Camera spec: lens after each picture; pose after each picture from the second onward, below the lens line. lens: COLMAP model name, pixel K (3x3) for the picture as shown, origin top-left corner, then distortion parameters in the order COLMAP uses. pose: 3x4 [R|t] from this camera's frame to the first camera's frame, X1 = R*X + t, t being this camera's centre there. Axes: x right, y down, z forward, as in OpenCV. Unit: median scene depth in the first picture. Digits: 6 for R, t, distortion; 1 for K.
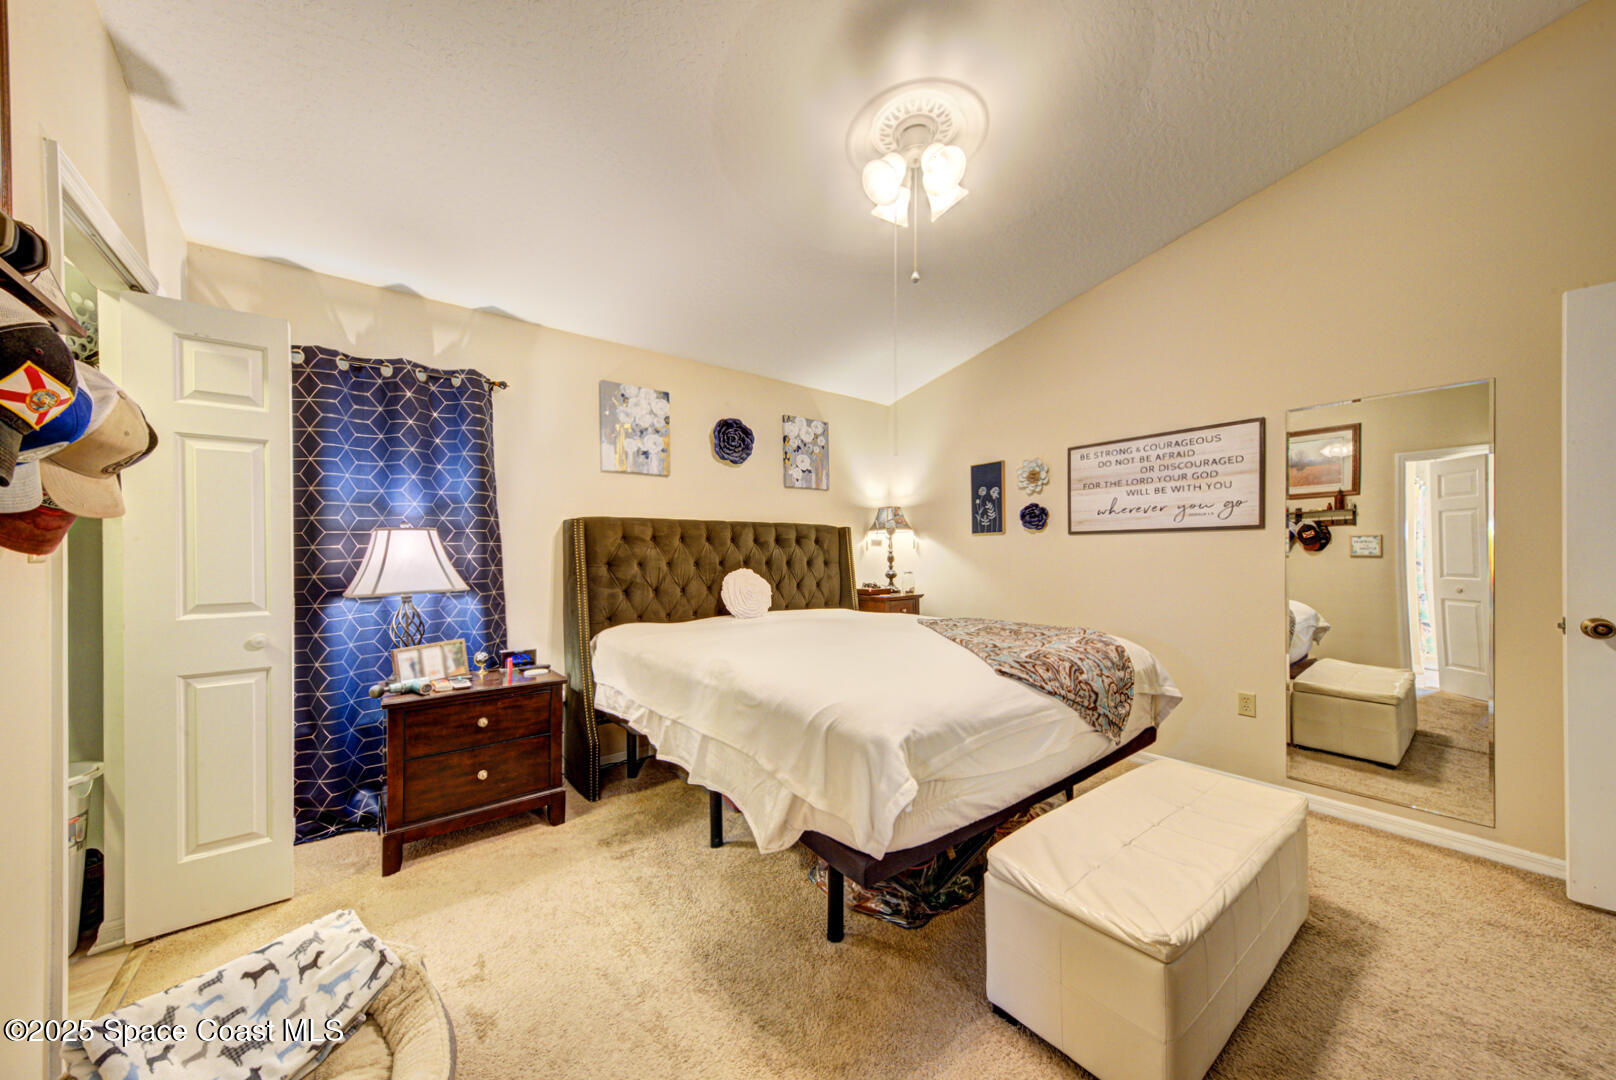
lens RADIAL K [[556.0, 0, 804.3], [0, 556.0, 552.9], [0, 0, 1]] dist [0.023381, -0.003288]
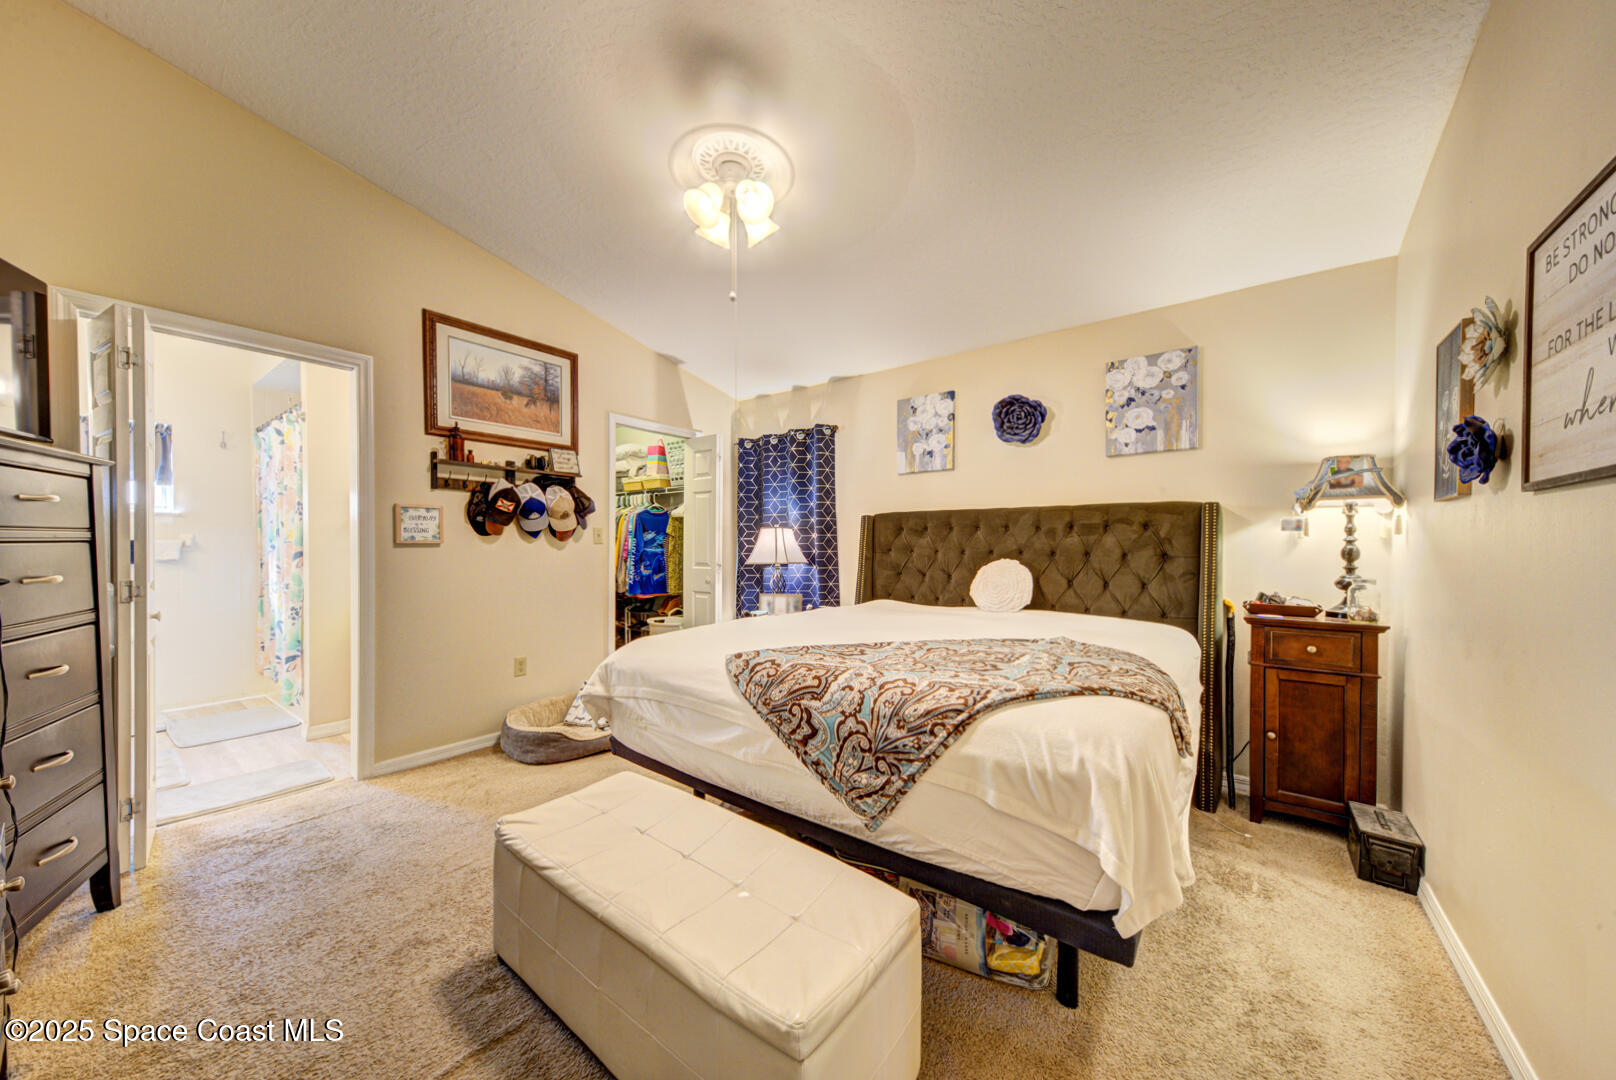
lens RADIAL K [[556.0, 0, 806.0], [0, 556.0, 544.1], [0, 0, 1]] dist [0.023381, -0.003288]
pose [[0.244701, 0.004885, -0.969586, 0.720142], [-0.003528, 0.999985, 0.004148, 0.001012], [0.969592, 0.002405, 0.244714, 0.471715]]
